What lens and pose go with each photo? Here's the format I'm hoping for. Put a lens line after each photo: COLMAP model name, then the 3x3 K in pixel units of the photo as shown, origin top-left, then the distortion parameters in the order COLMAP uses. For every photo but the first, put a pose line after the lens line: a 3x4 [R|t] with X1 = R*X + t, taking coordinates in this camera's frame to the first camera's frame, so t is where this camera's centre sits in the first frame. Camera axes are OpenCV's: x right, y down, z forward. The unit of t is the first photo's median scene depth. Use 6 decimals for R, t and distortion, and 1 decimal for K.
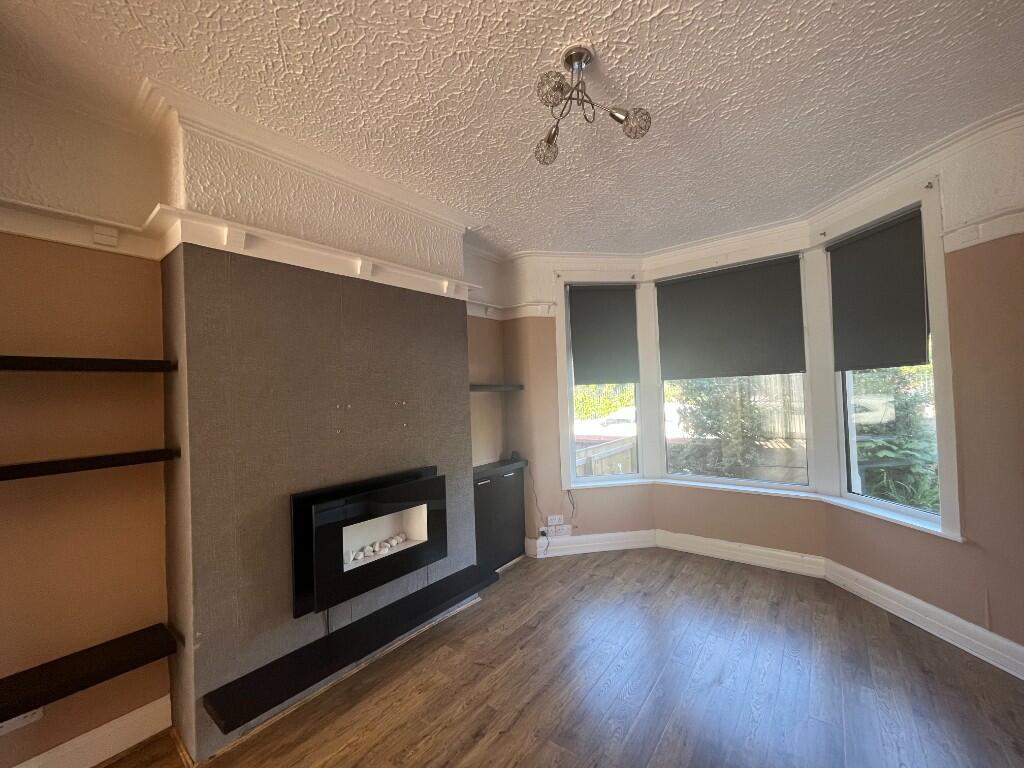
lens RADIAL K [[414.8, 0, 509.9], [0, 414.8, 385.9], [0, 0, 1]] dist [0.002690, -0.000730]
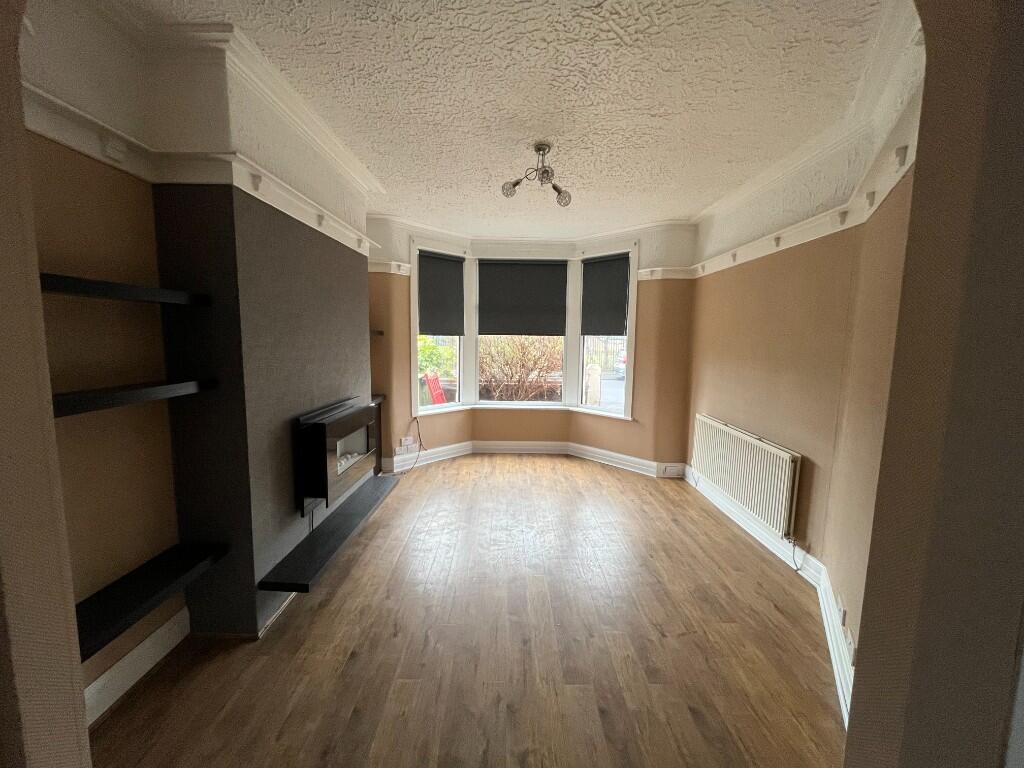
lens RADIAL K [[412.2, 0, 512.3], [0, 412.2, 383.9], [0, 0, 1]] dist [0.000327, 0.000397]
pose [[0.785103, -0.018621, 0.619086, -0.457077], [-0.059753, 0.992608, 0.105633, 0.001265], [-0.616476, -0.119925, 0.778187, -0.161482]]
